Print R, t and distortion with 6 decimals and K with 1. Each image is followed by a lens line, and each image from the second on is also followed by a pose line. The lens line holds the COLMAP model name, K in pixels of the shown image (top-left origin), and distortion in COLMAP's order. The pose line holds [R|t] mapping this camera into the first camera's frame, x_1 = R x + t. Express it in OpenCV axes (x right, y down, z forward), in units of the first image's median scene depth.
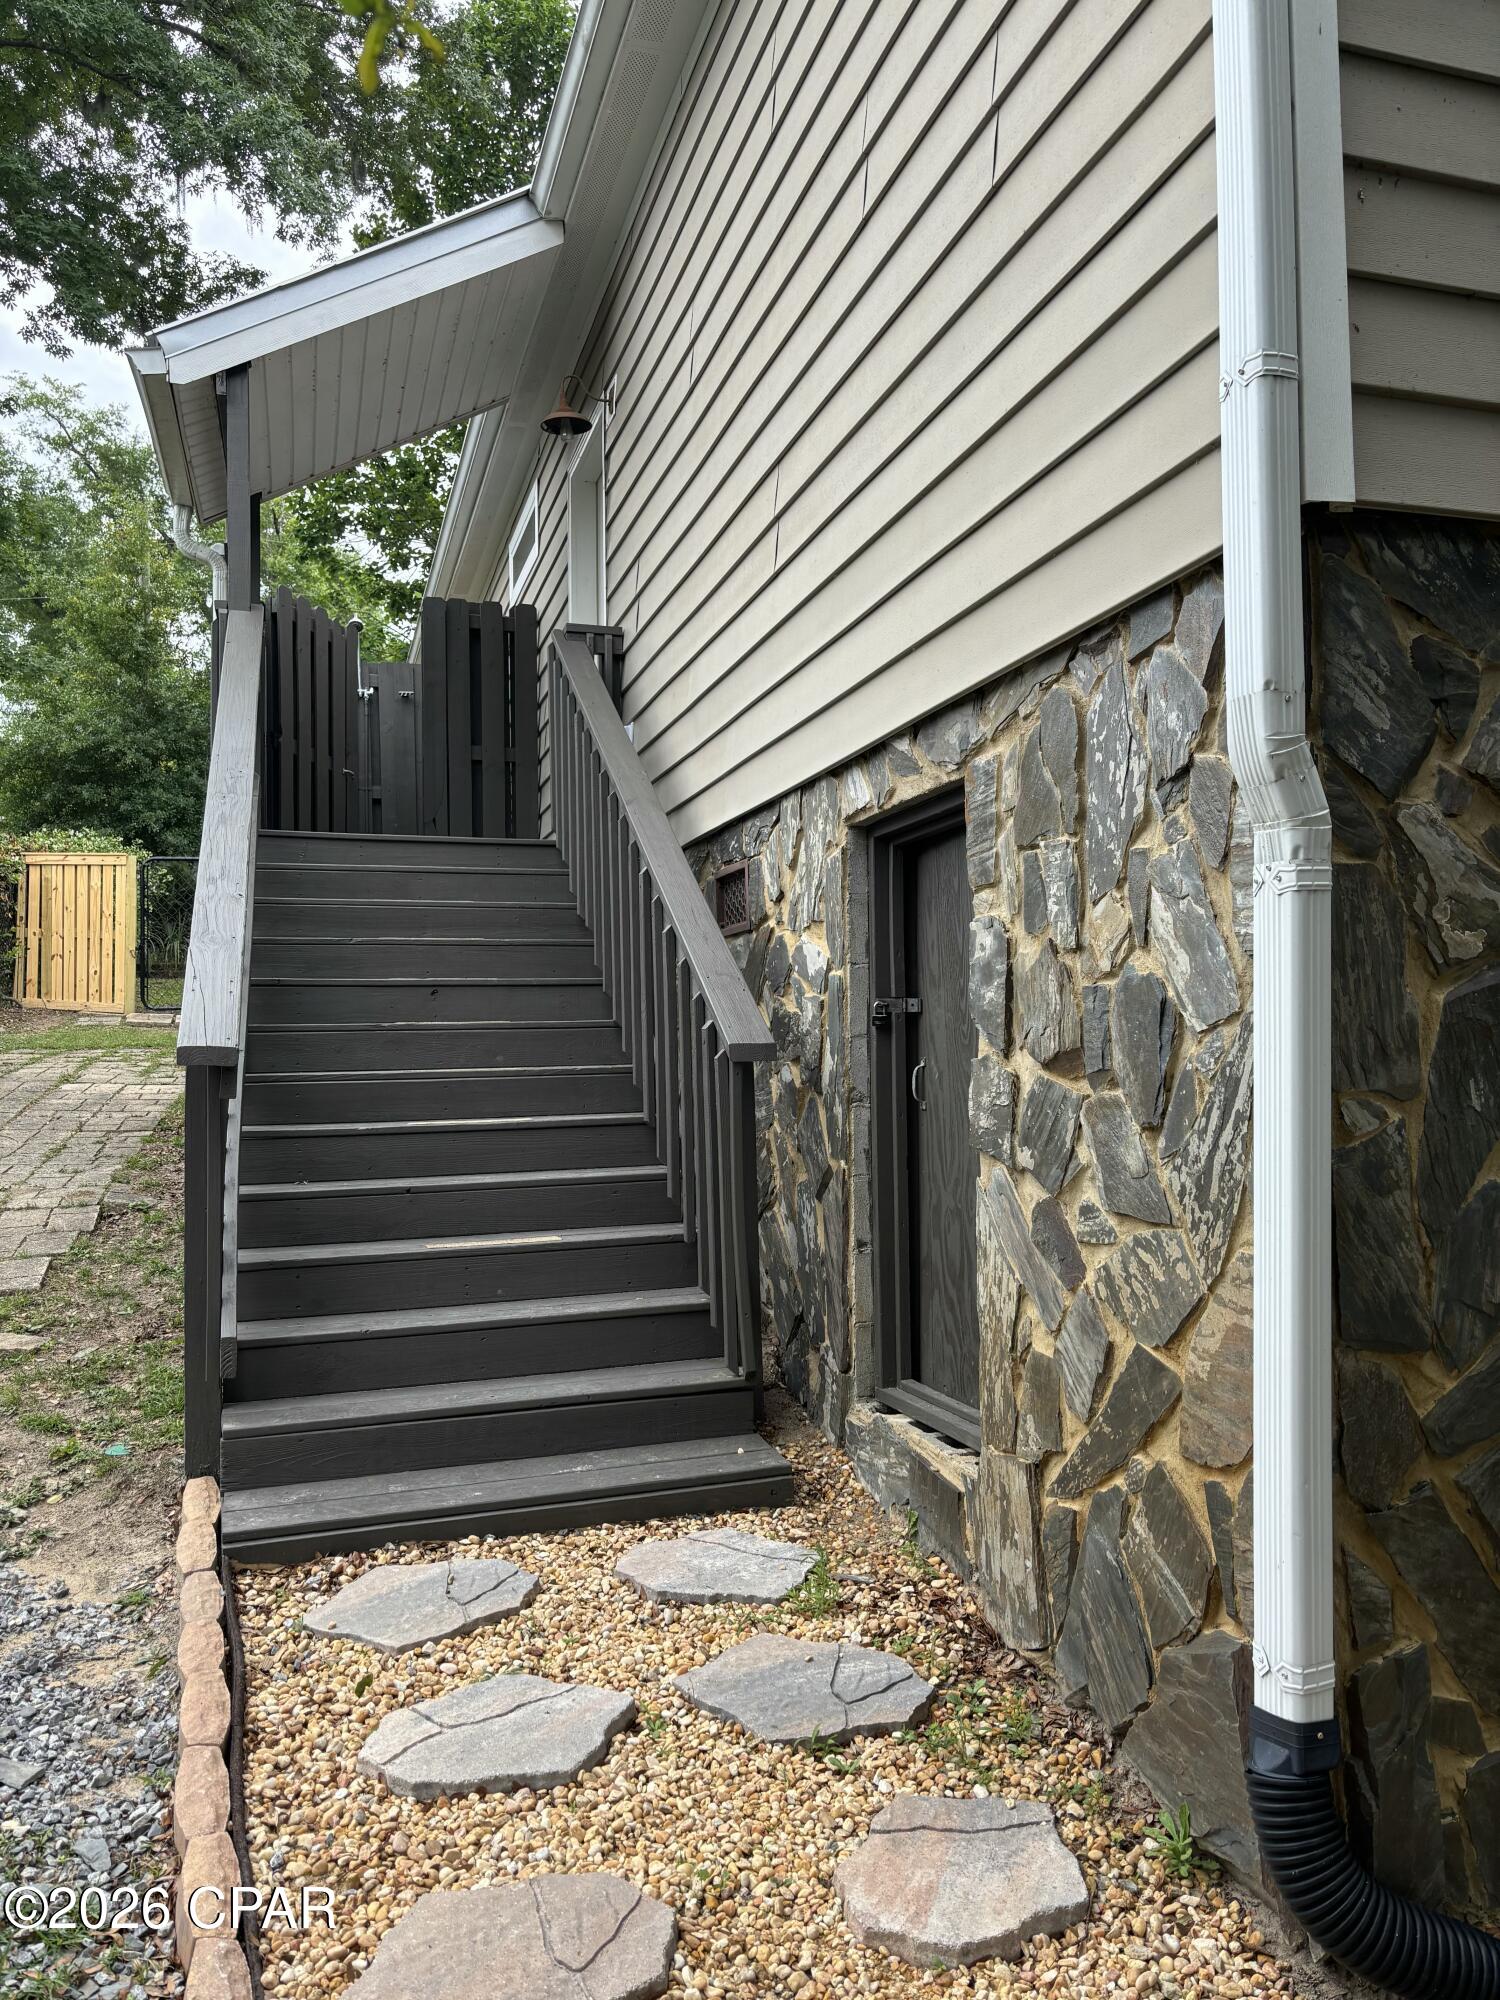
lens RADIAL K [[1452.9, 0, 763.2], [0, 1452.9, 983.4], [0, 0, 1]] dist [0.011469, -0.044442]
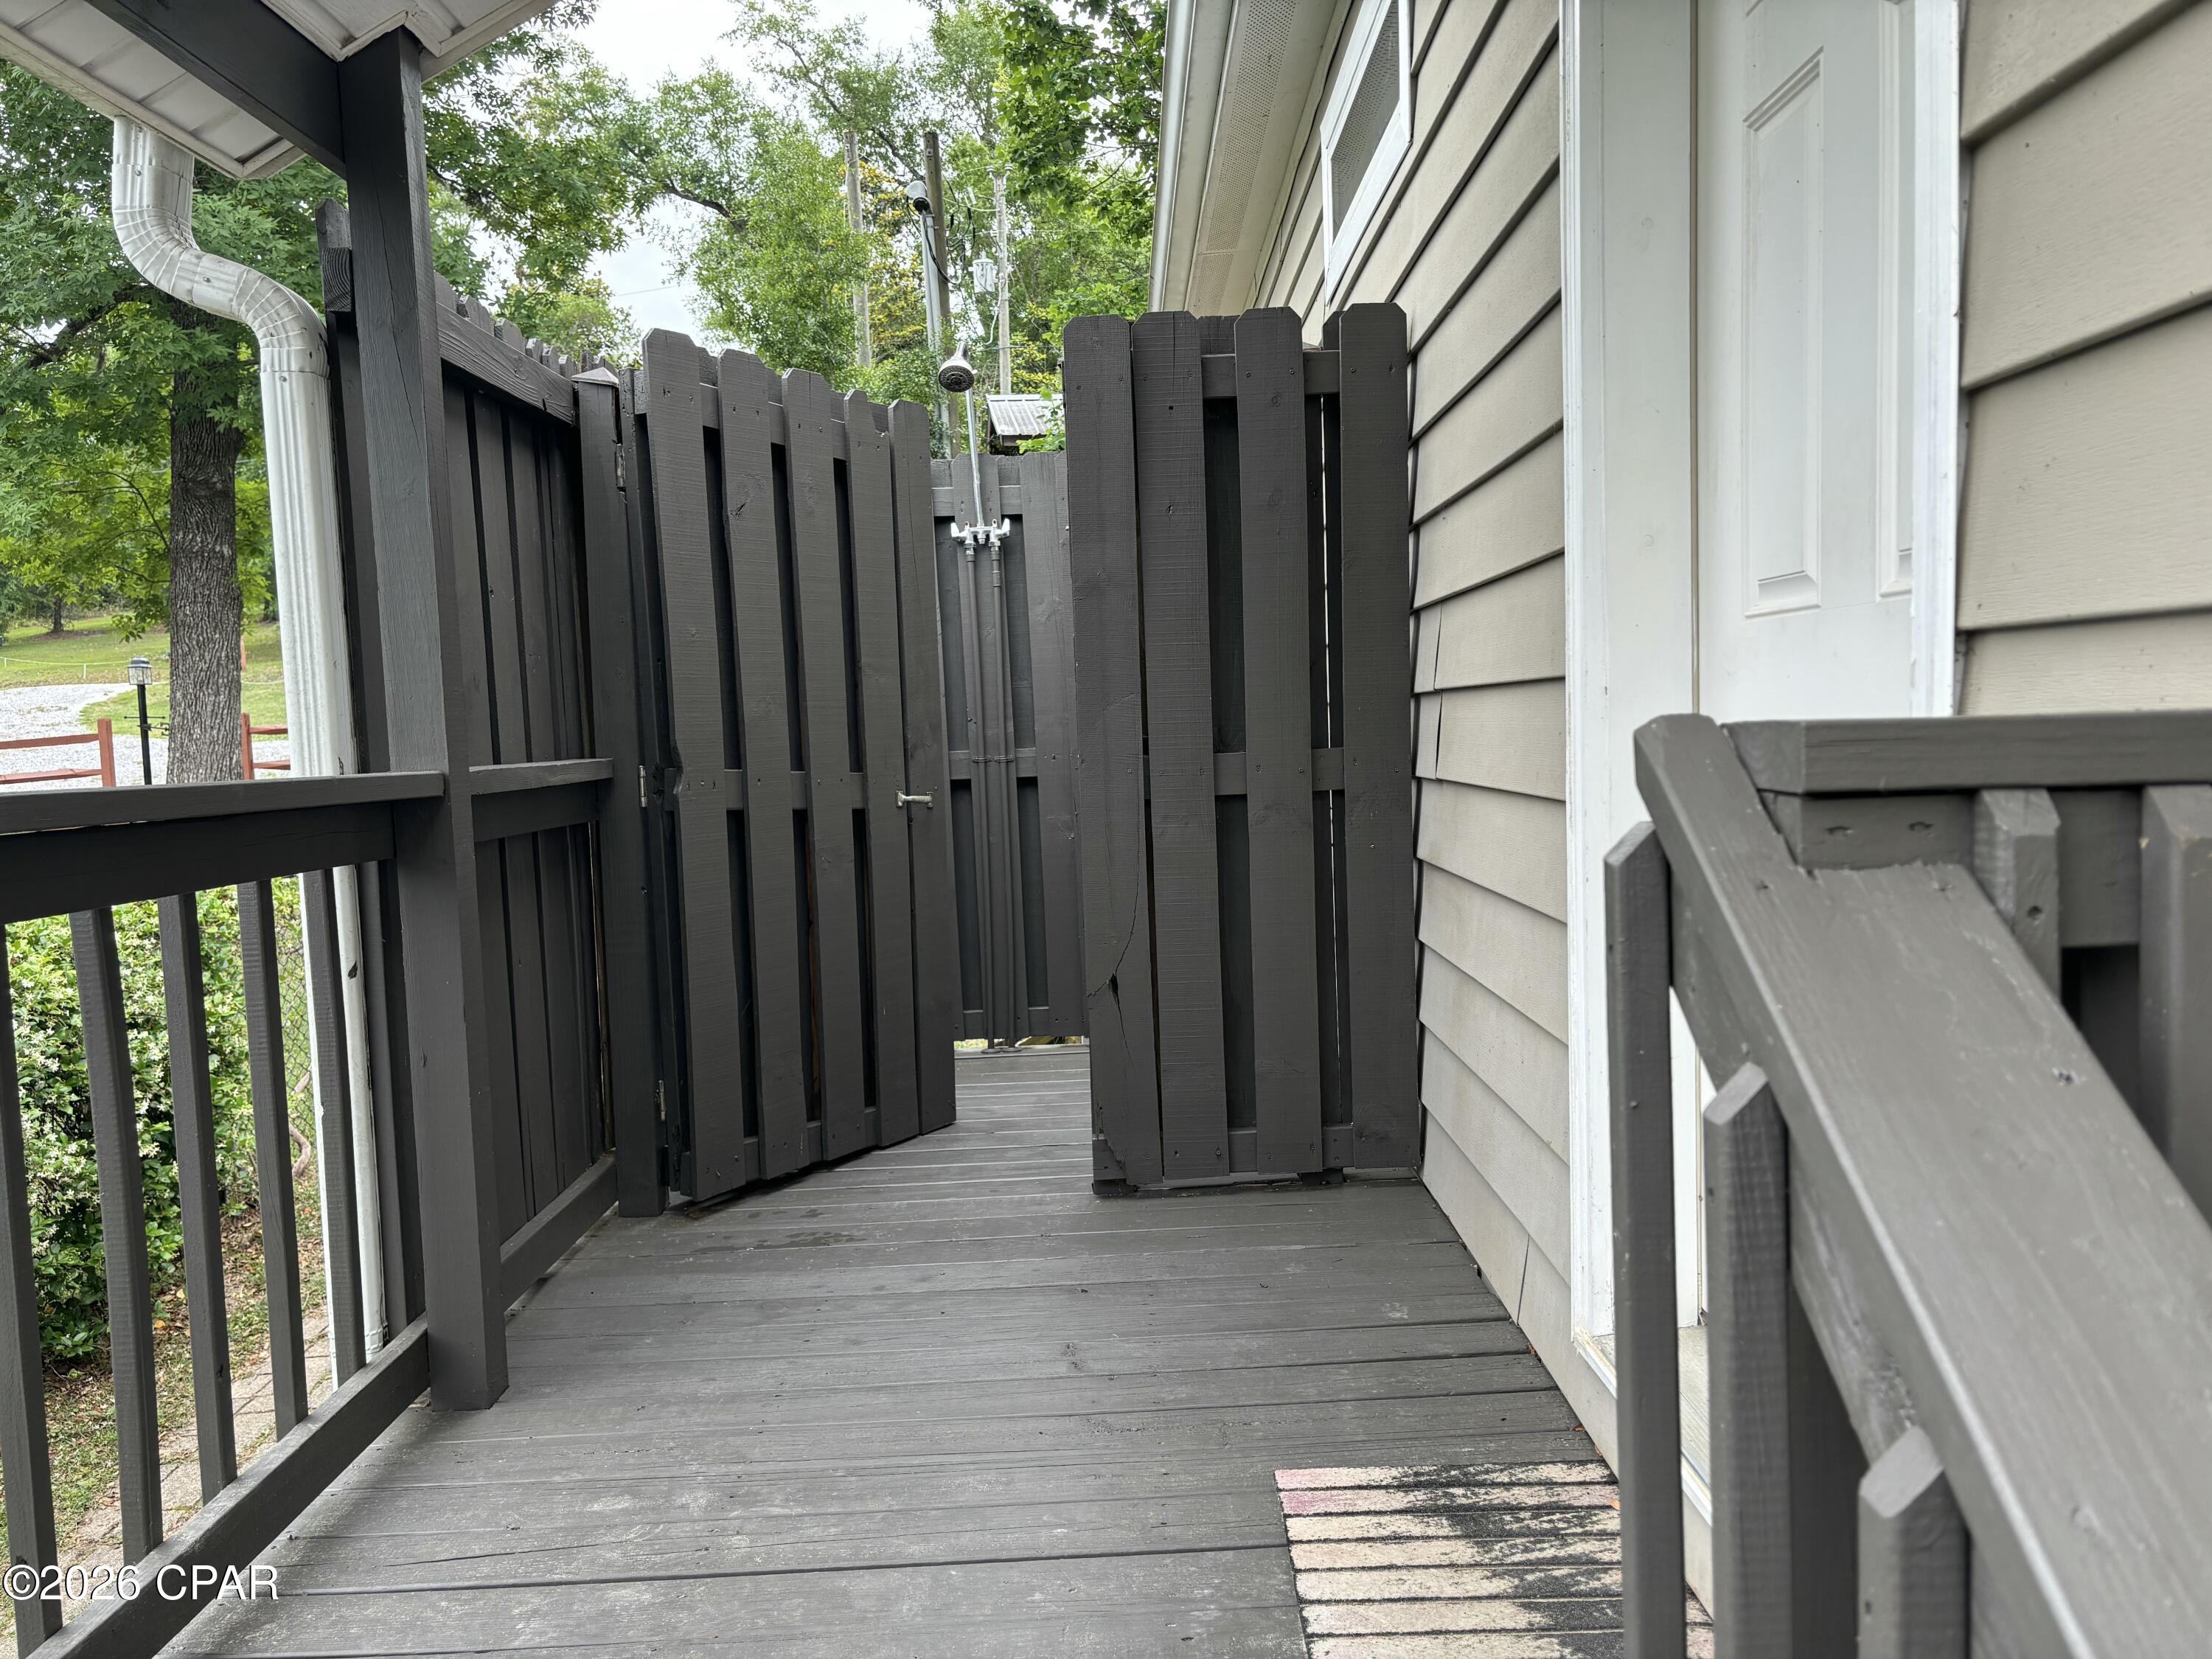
lens RADIAL K [[1606.9, 0, 1108.8], [0, 1606.9, 846.6], [0, 0, 1]] dist [0.011469, -0.044442]
pose [[0.951472, 0.005755, -0.307682, -0.042550], [0.033408, 0.991984, 0.121865, -0.073750], [0.305917, -0.126230, 0.943653, 0.248284]]
